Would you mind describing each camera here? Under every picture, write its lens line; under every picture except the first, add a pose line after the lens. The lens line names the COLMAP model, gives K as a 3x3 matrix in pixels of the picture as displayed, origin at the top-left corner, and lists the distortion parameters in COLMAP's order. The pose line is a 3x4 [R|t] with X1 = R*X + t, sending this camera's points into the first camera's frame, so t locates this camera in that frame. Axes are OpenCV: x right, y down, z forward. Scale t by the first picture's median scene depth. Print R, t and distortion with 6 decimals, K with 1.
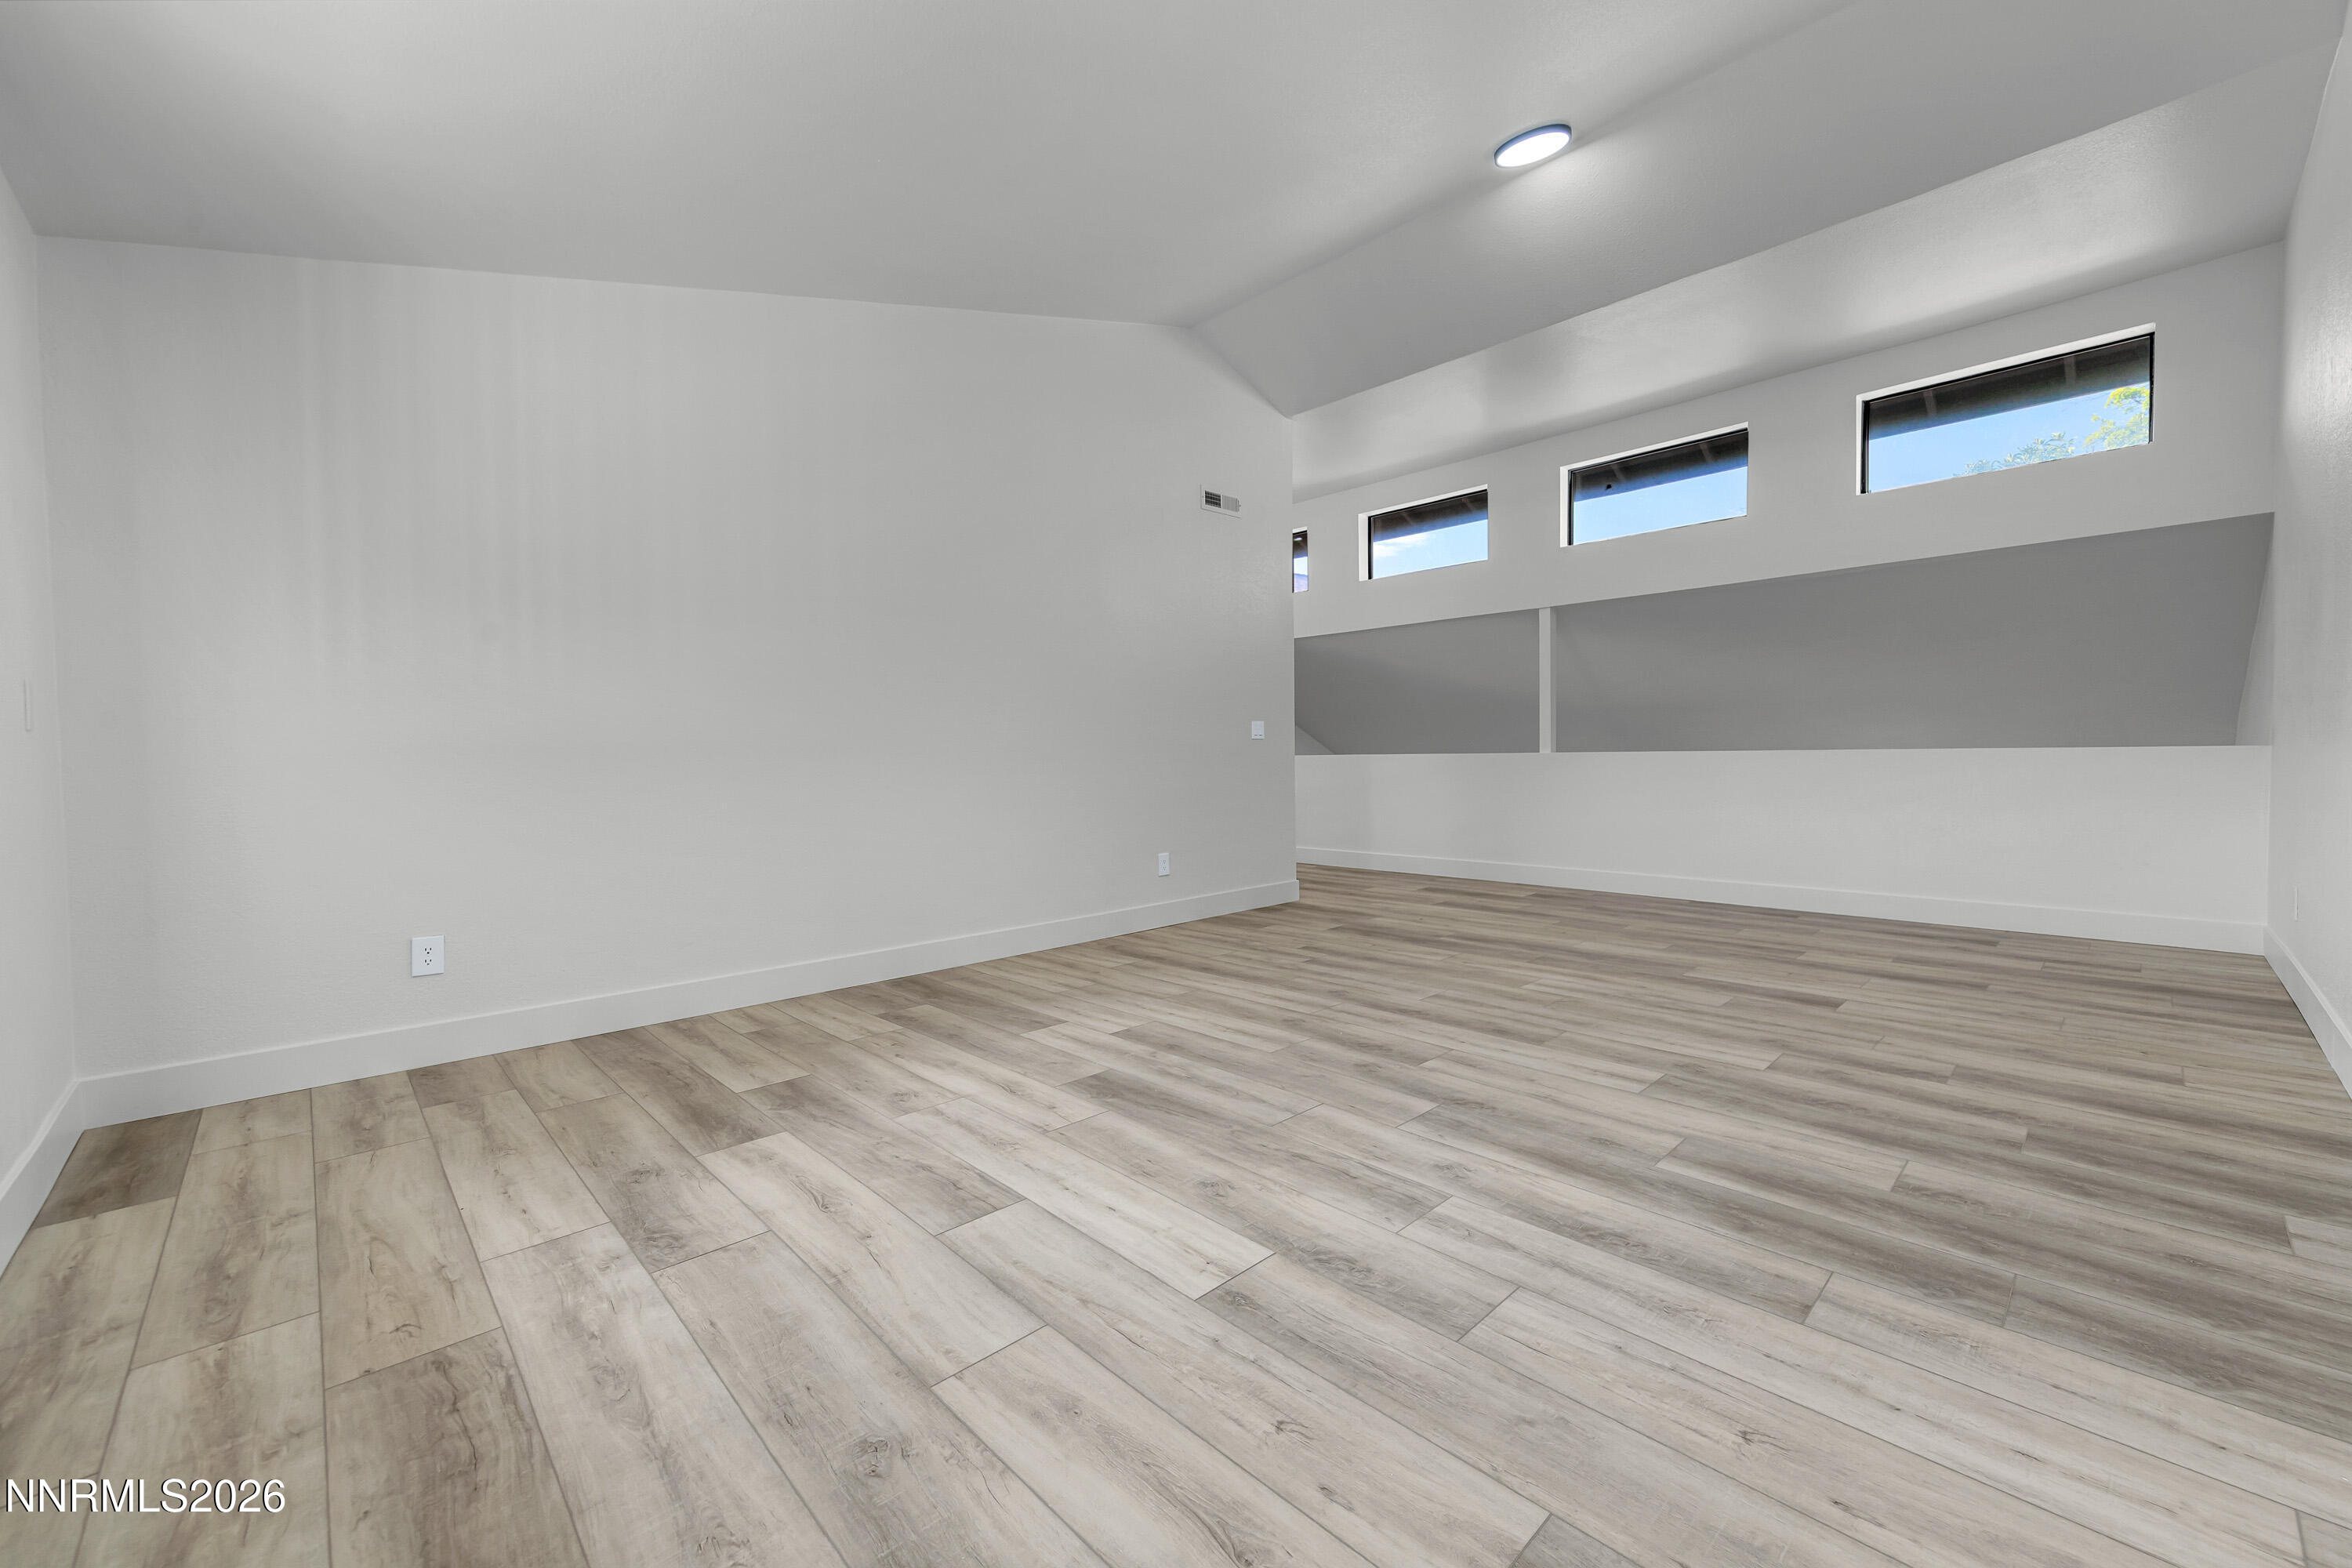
lens RADIAL K [[939.8, 0, 1190.7], [0, 939.8, 772.4], [0, 0, 1]] dist [0.000884, 0.000215]
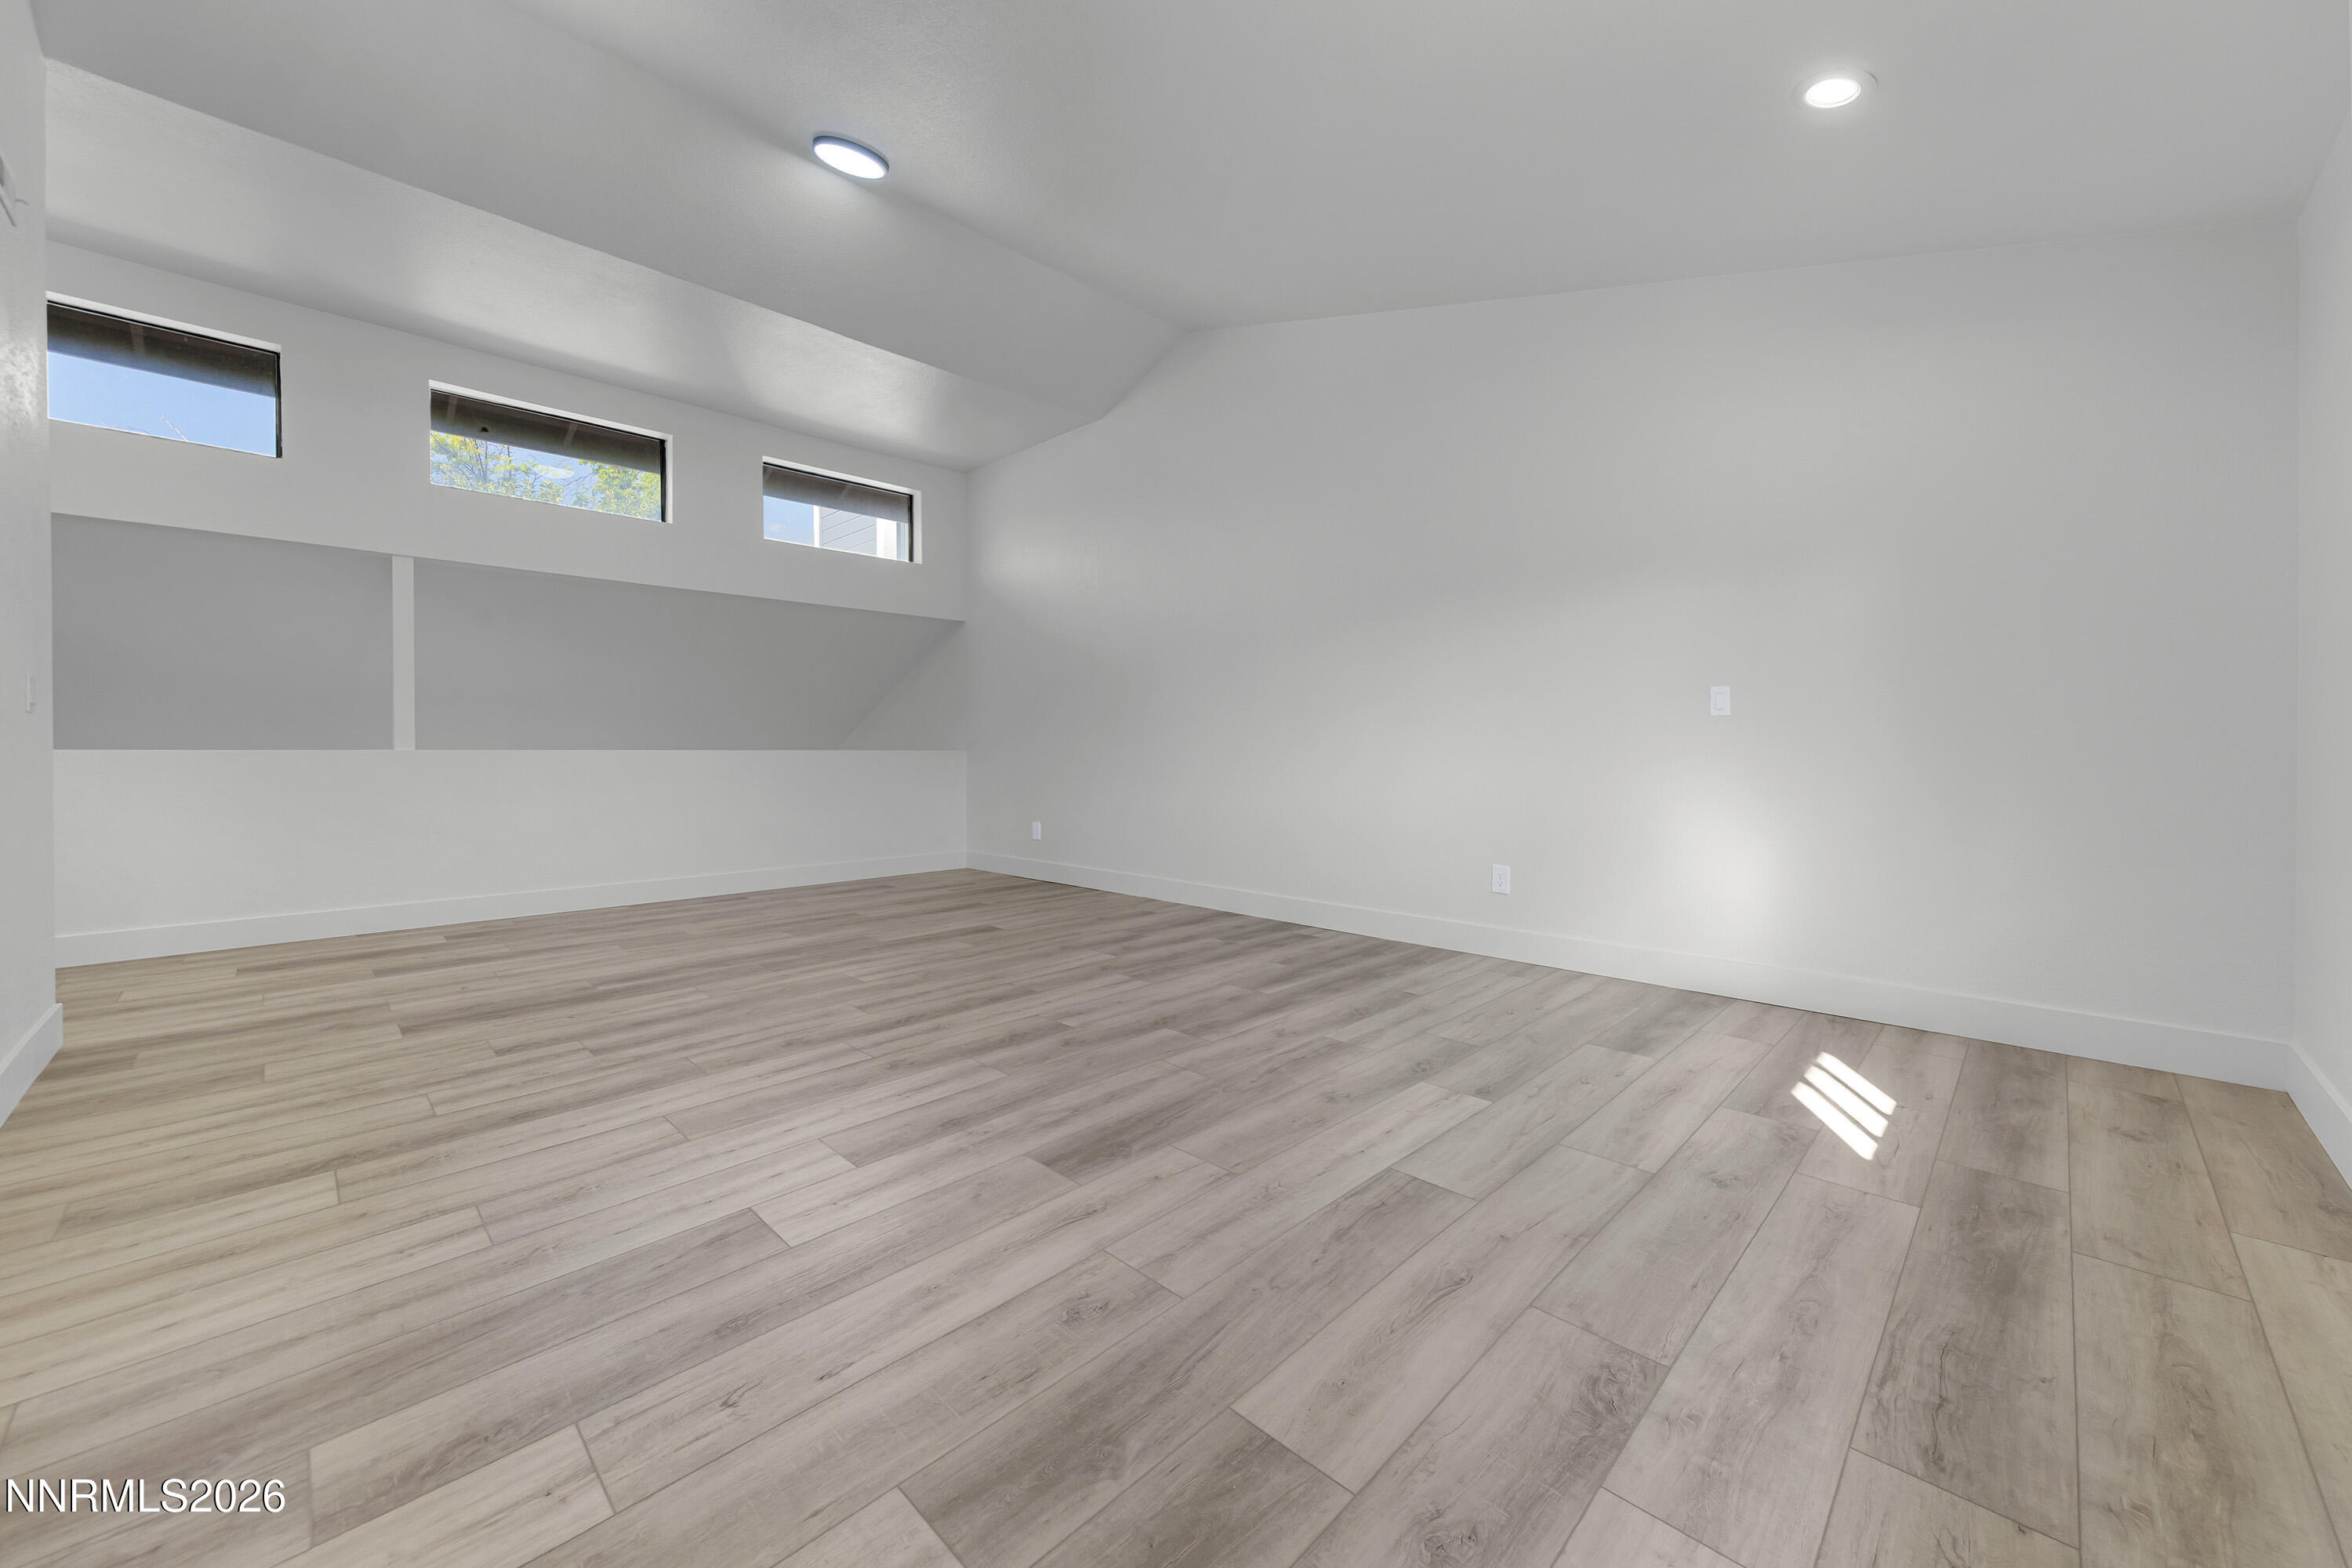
lens RADIAL K [[967.4, 0, 1166.9], [0, 967.4, 734.6], [0, 0, 1]] dist [0.002721, 0.000518]
pose [[-0.068921, 0.028130, 0.997225, -1.024184], [0.022070, 0.999401, -0.026666, 0.001691], [-0.997378, 0.020170, -0.069501, 1.088612]]
